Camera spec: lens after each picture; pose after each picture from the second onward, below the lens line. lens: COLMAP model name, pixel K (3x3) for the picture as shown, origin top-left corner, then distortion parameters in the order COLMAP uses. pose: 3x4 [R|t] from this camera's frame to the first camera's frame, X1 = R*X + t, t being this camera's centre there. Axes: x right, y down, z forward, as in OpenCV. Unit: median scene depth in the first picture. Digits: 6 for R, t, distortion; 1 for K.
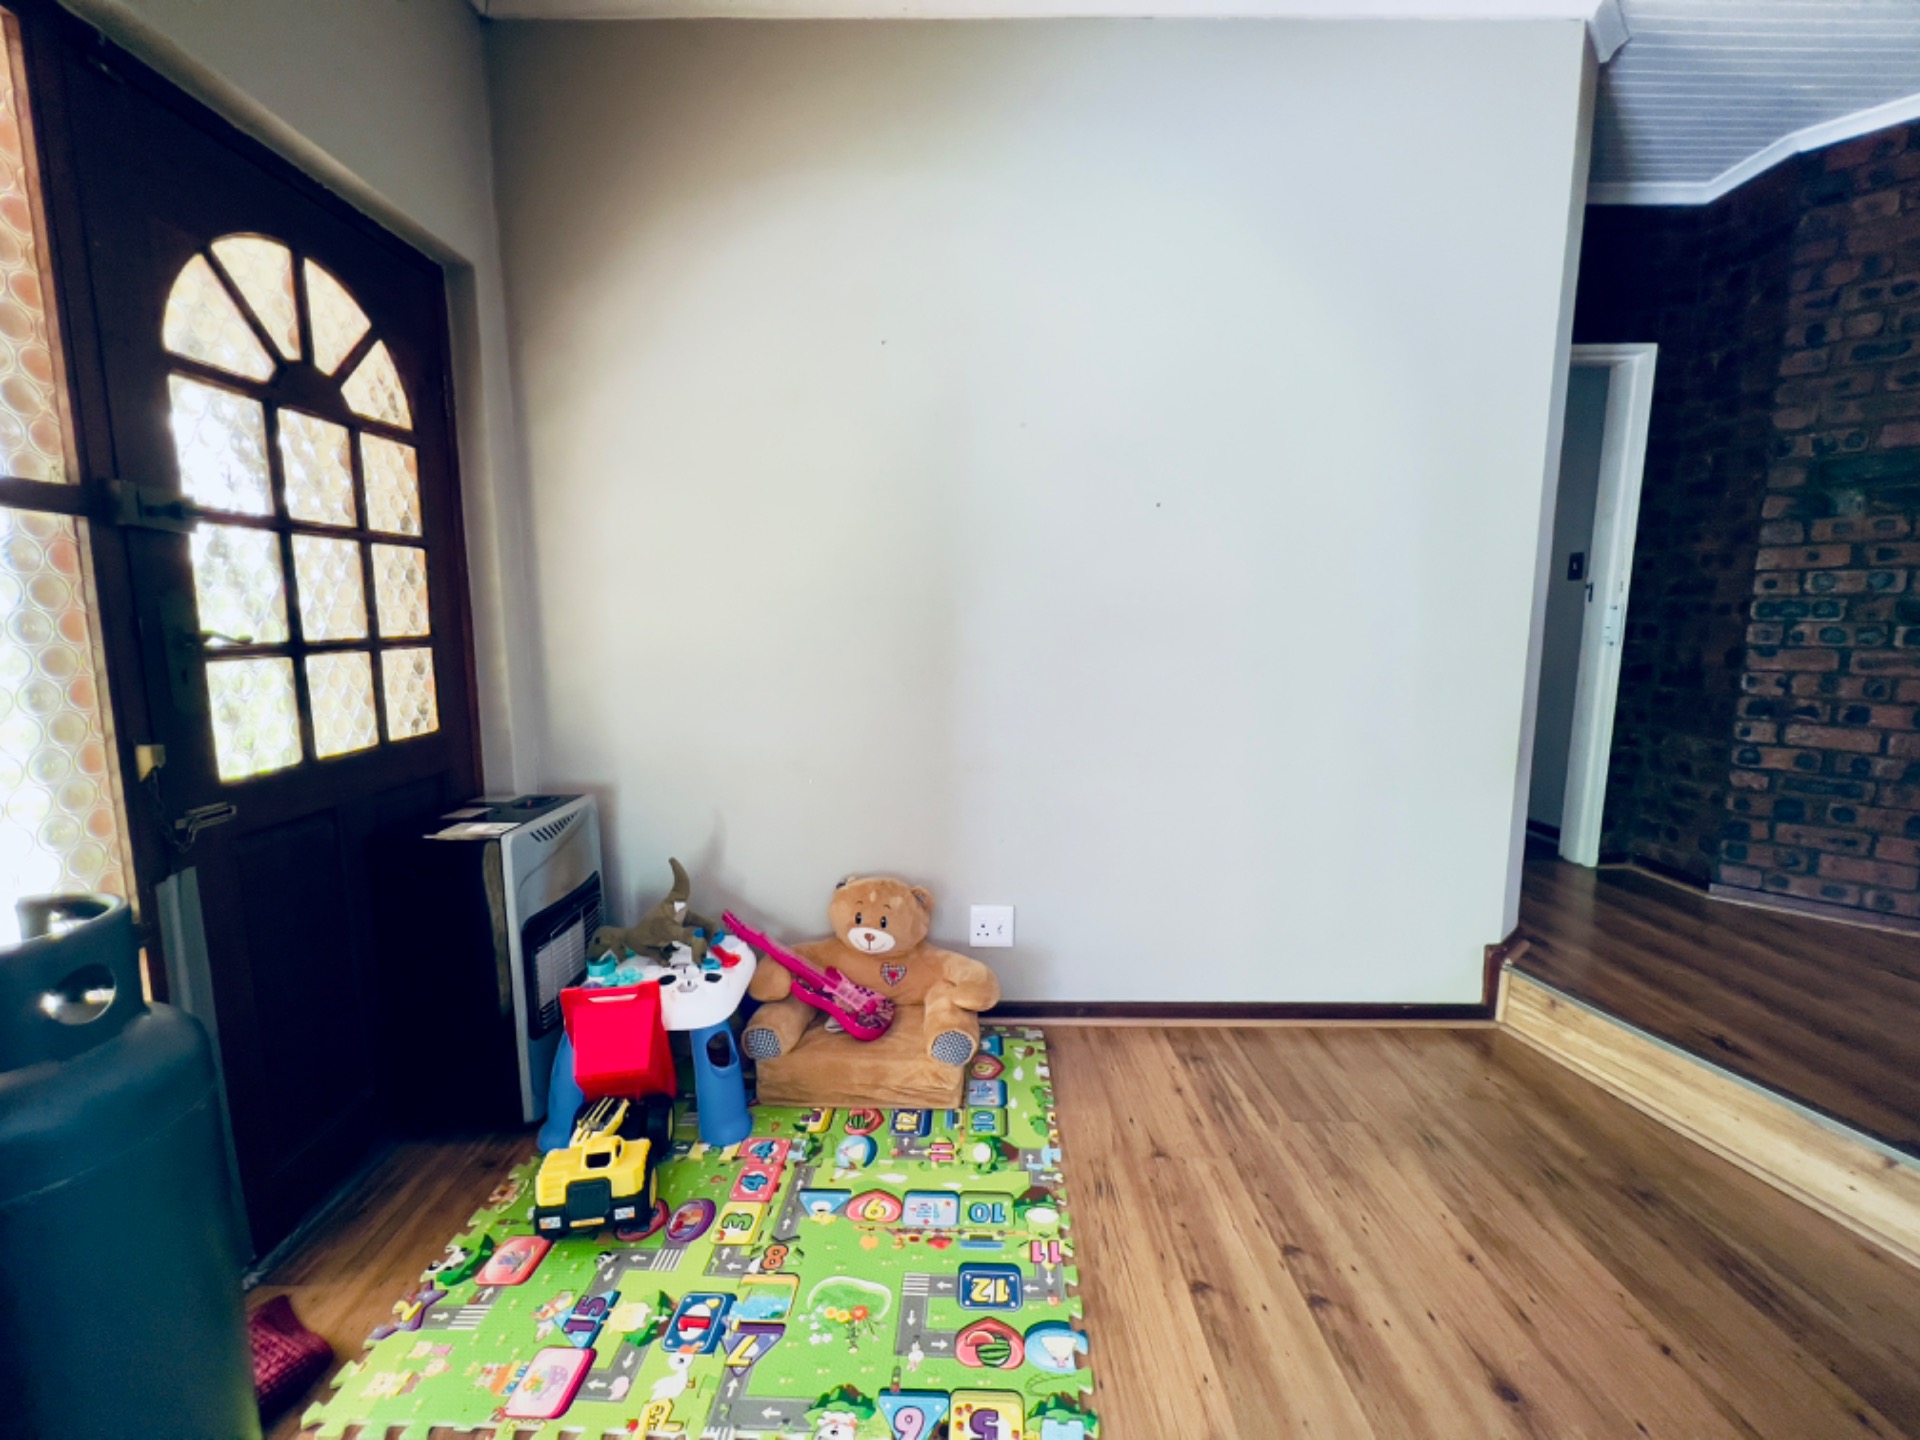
lens RADIAL K [[779.1, 0, 960.0], [0, 779.1, 720.0], [0, 0, 1]] dist [-0.000682, 0.000168]
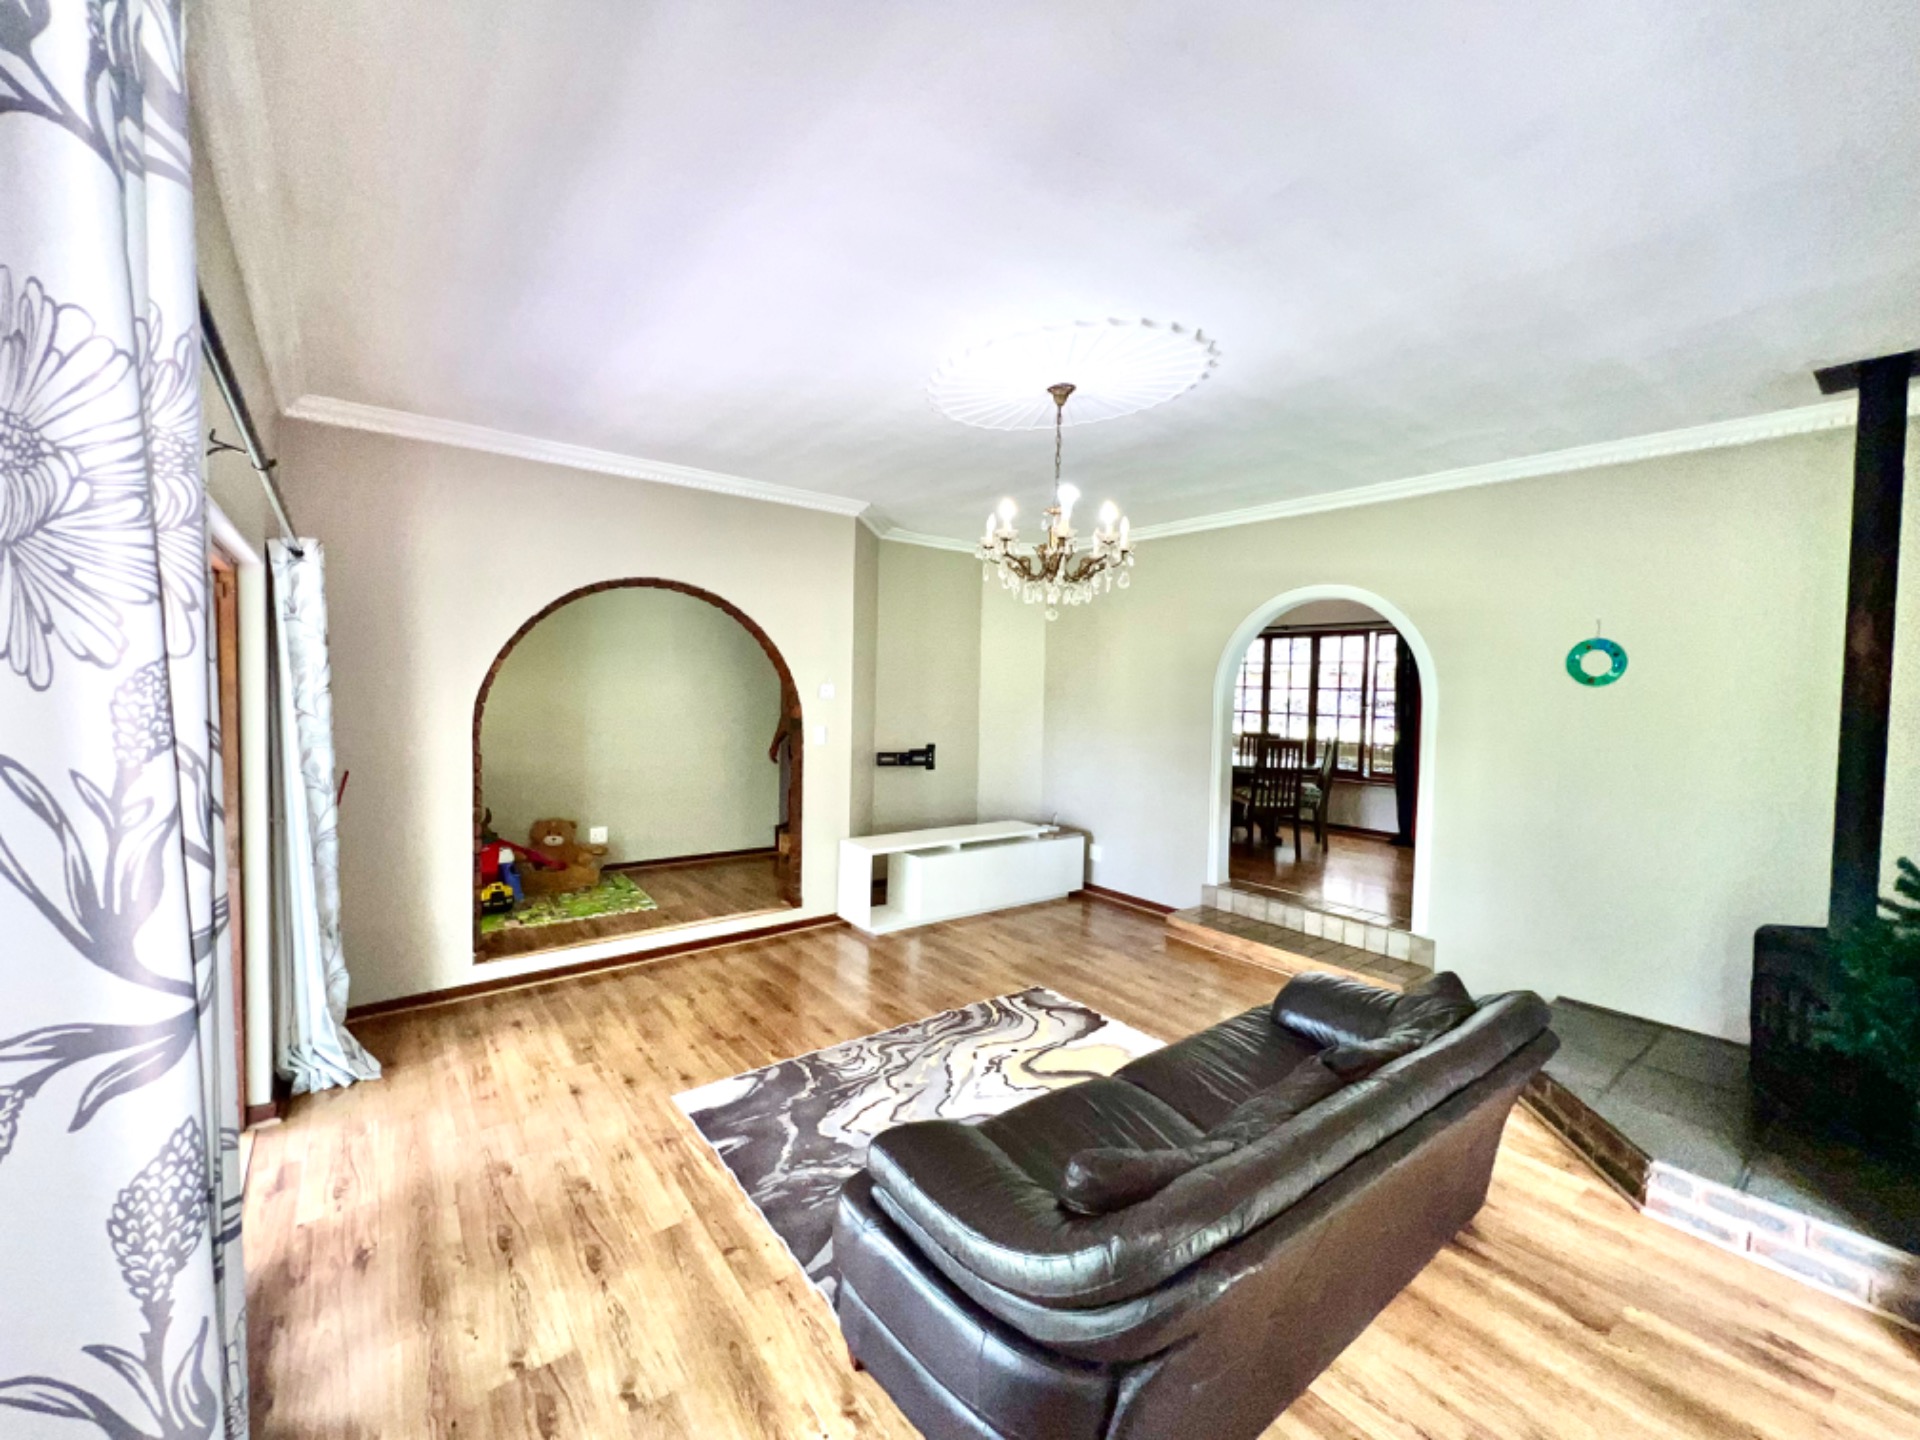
lens RADIAL K [[775.3, 0, 956.2], [0, 775.3, 717.5], [0, 0, 1]] dist [0.000830, -0.000030]
pose [[0.796294, -0.008242, 0.604854, -0.622127], [0.063350, 0.995545, -0.069834, 0.135492], [-0.601584, 0.093926, 0.793268, -1.985320]]
